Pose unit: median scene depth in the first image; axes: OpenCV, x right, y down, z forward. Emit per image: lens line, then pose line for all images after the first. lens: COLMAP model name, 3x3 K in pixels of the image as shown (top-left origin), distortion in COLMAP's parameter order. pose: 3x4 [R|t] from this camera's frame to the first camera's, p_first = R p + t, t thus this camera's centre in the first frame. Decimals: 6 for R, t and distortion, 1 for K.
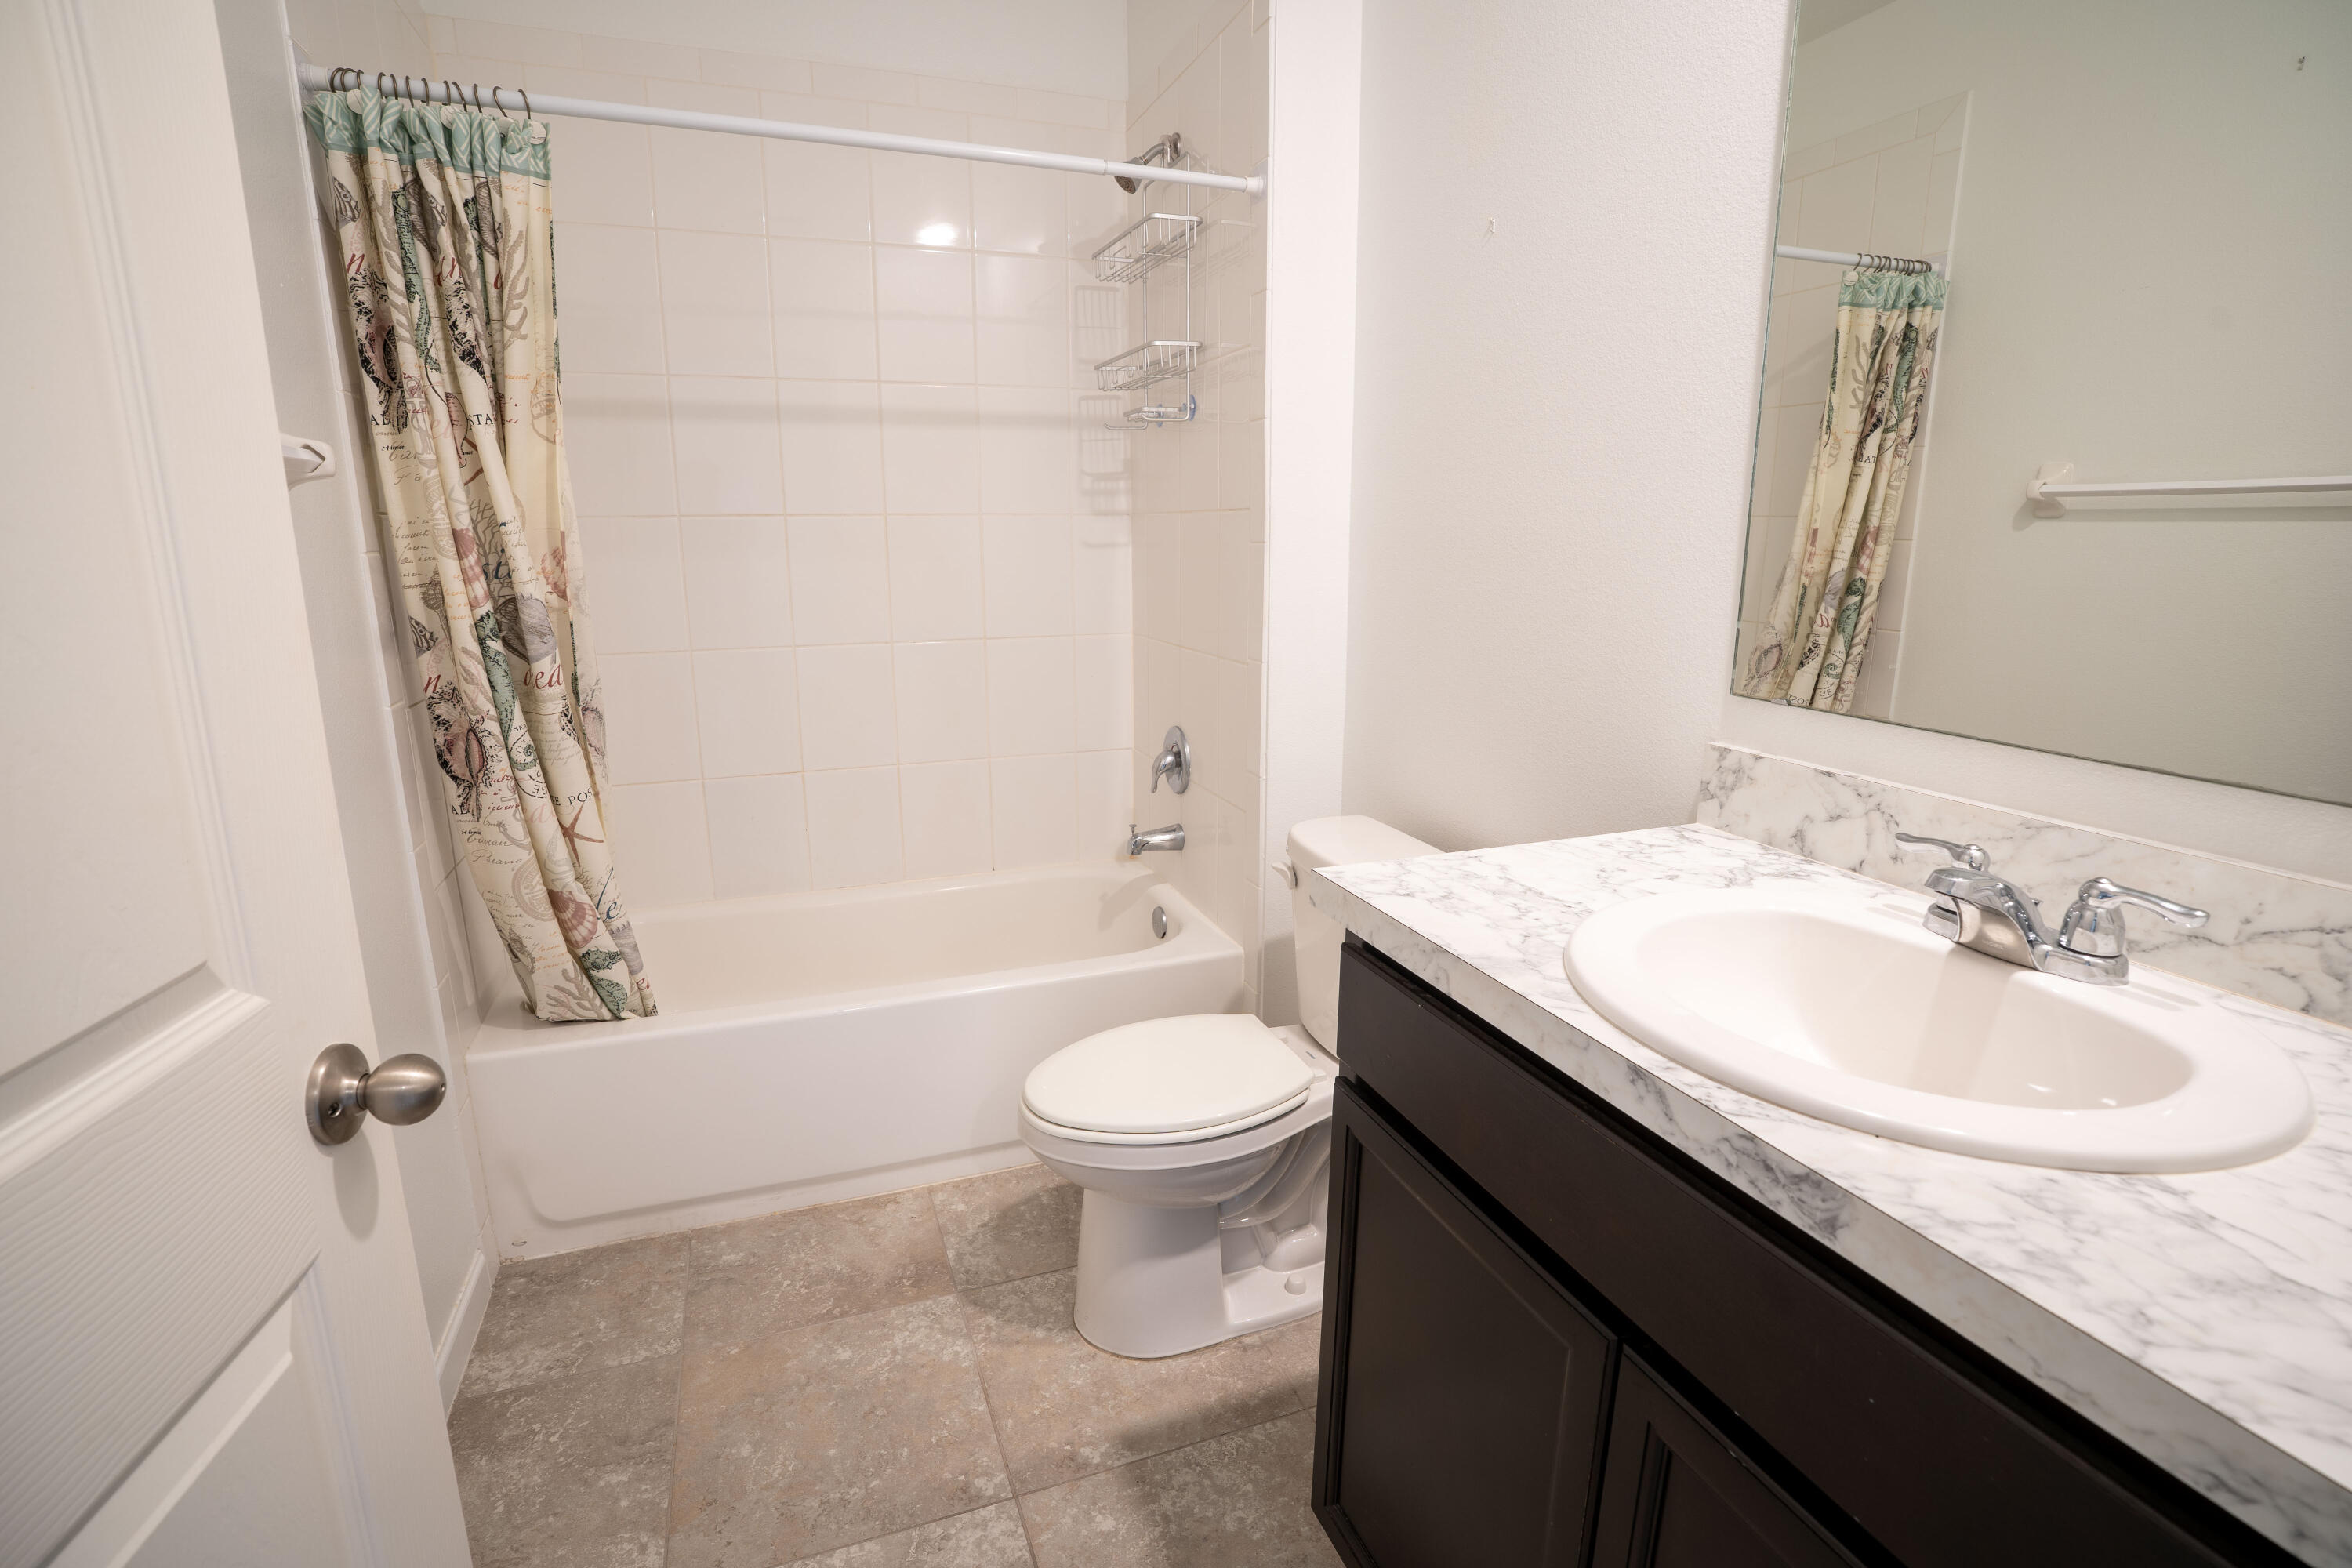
lens RADIAL K [[1060.3, 0, 1137.7], [0, 1060.3, 766.7], [0, 0, 1]] dist [-0.010637, 0.001511]
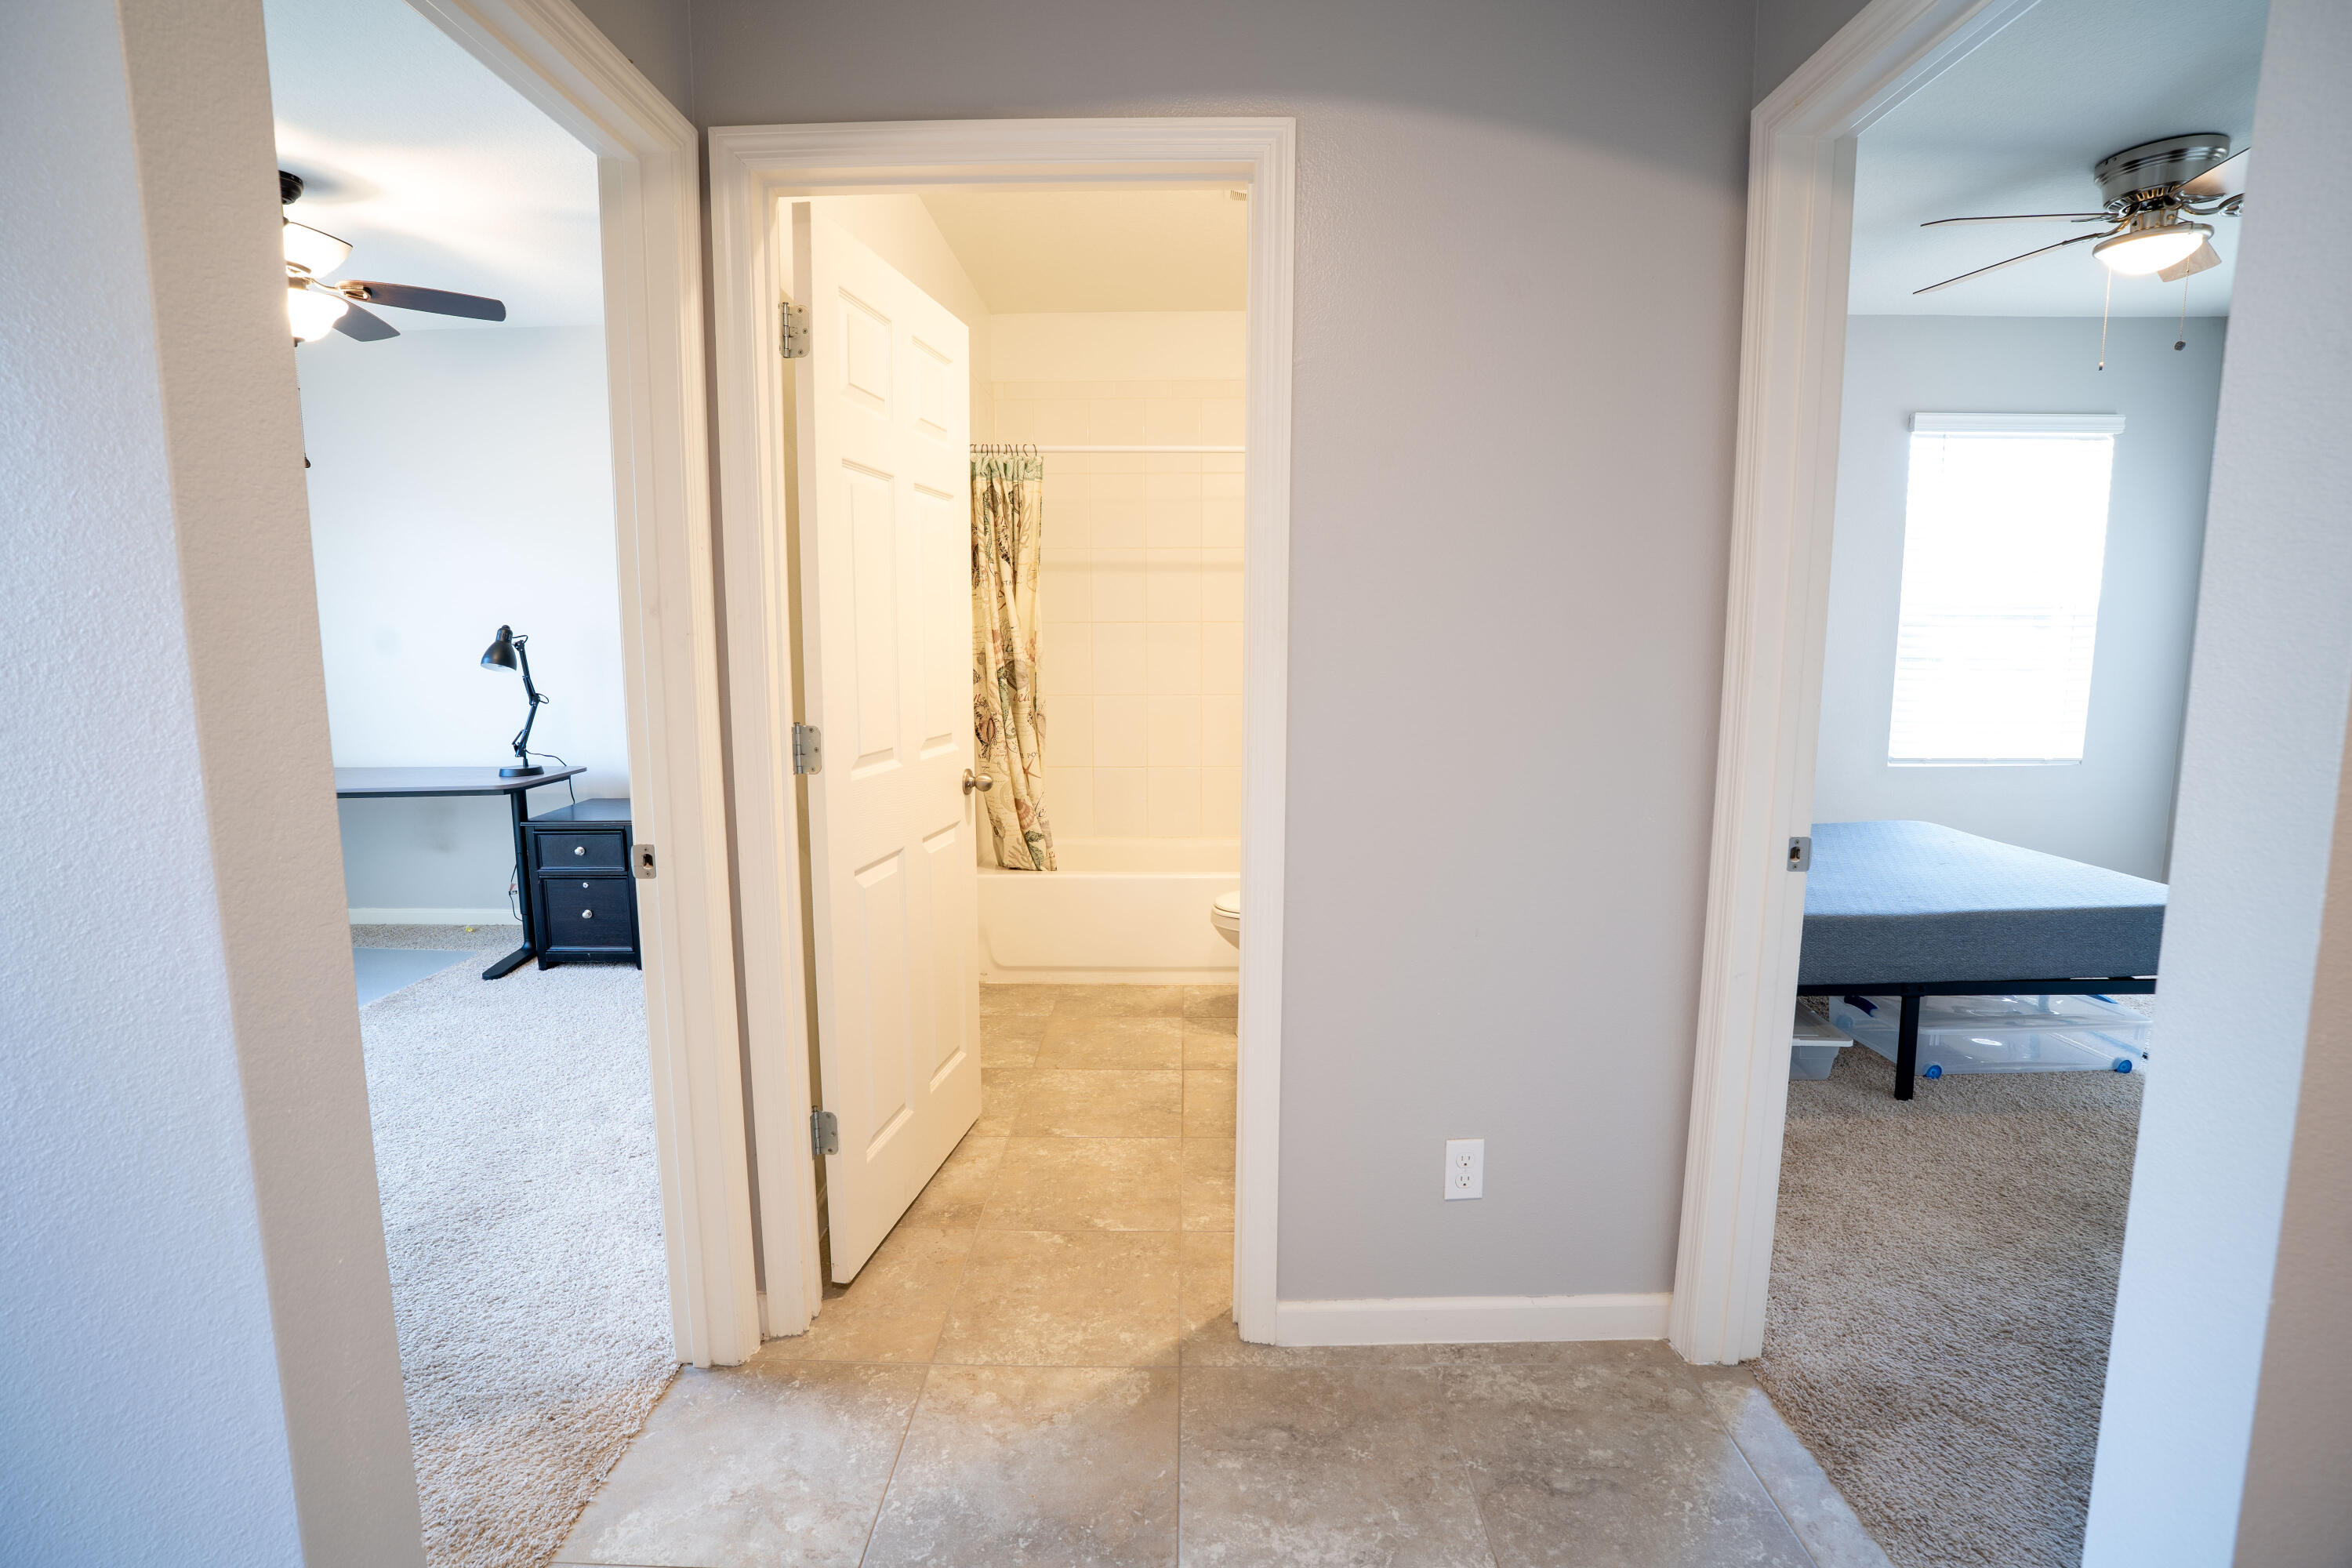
lens RADIAL K [[1060.3, 0, 1180.4], [0, 1060.3, 786.5], [0, 0, 1]] dist [-0.010637, 0.001511]
pose [[0.937629, 0.053267, -0.343531, 0.524263], [-0.076571, 0.995567, -0.054622, 0.200720], [0.339098, 0.077520, 0.937552, -0.958662]]
